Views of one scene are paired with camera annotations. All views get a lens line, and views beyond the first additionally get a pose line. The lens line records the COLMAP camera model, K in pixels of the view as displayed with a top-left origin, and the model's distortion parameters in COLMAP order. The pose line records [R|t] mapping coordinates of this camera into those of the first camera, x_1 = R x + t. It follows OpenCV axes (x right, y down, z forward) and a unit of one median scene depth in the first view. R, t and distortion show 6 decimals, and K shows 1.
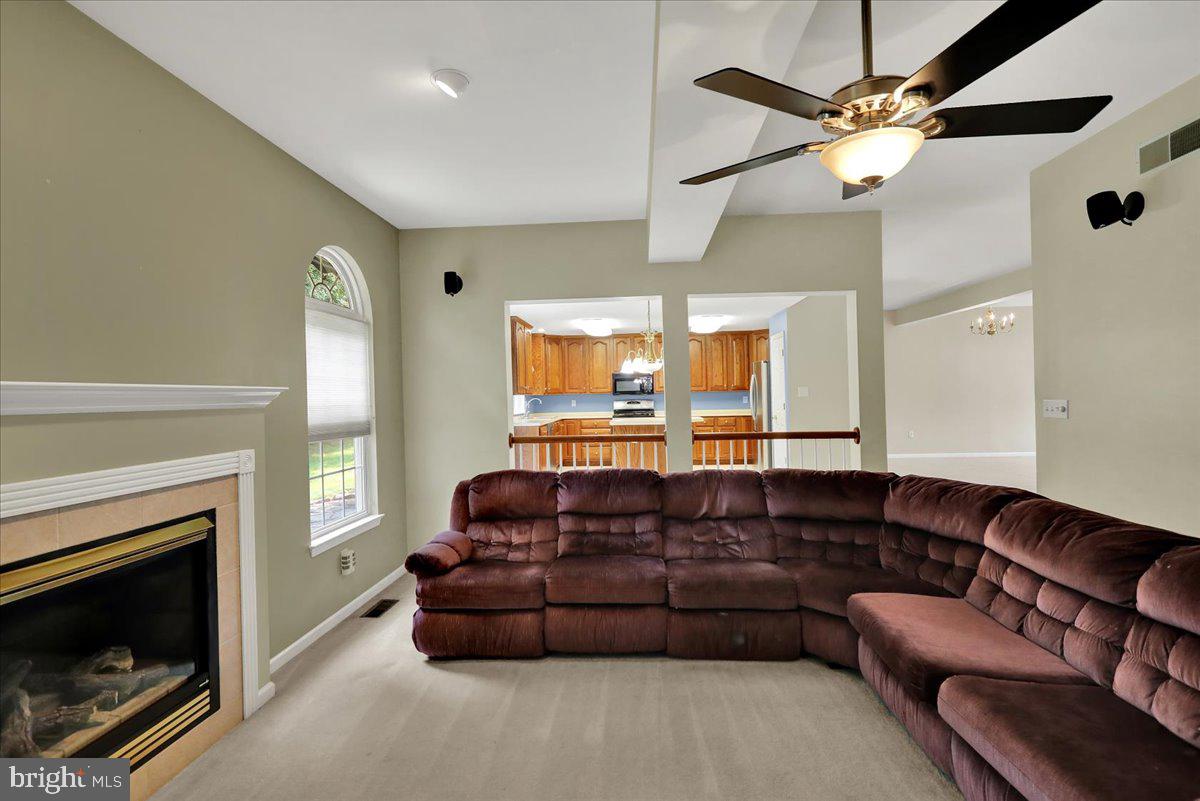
lens RADIAL K [[566.4, 0, 600.0], [0, 566.4, 400.5], [0, 0, 1]] dist [0.000783, 0.000487]
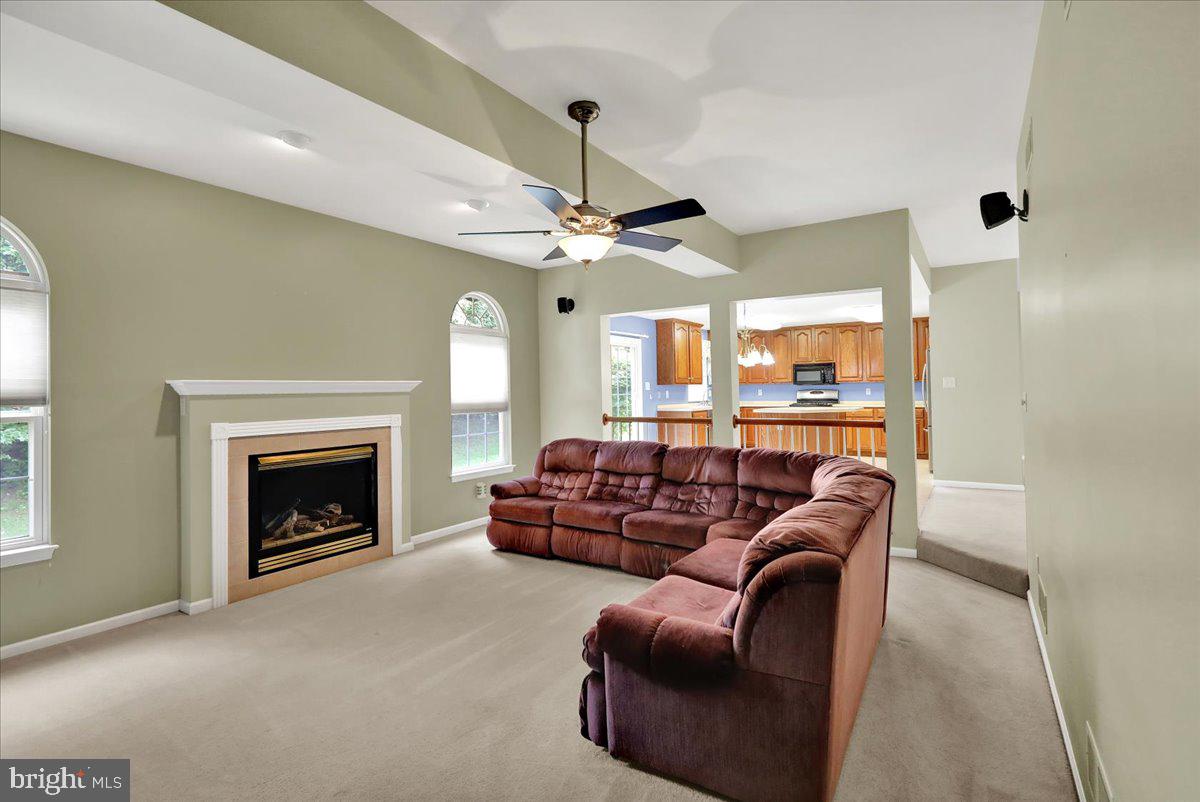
lens RADIAL K [[562.7, 0, 599.8], [0, 562.7, 384.8], [0, 0, 1]] dist [0.000857, 0.000640]
pose [[0.868155, 0.004229, -0.496276, 0.644491], [-0.007597, 0.999960, -0.004768, -0.005308], [0.496236, 0.007909, 0.868152, -0.212084]]
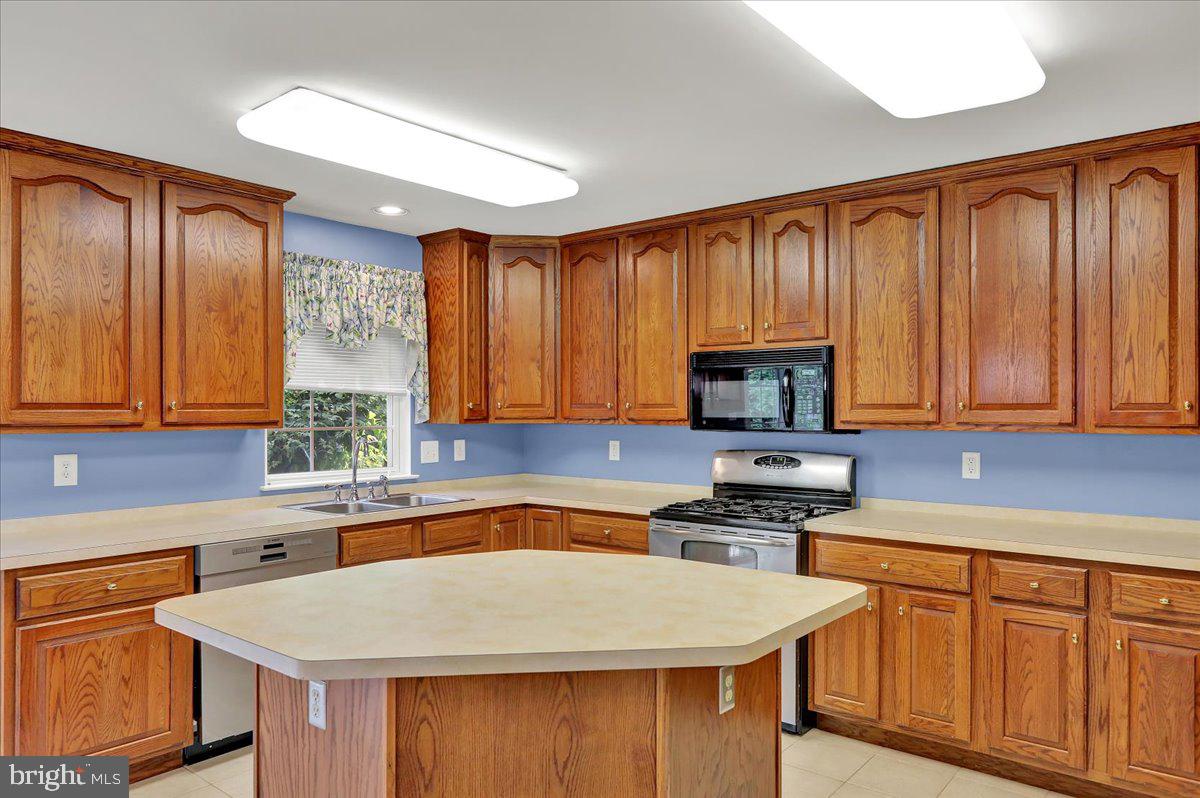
lens RADIAL K [[817.3, 0, 600.0], [0, 817.3, 399.0], [0, 0, 1]] dist [-0.003291, -0.001212]
pose [[0.814467, 0.014949, -0.580017, 0.618783], [-0.021539, 0.999758, -0.004477, -0.063044], [0.579809, 0.016139, 0.814592, 1.838935]]
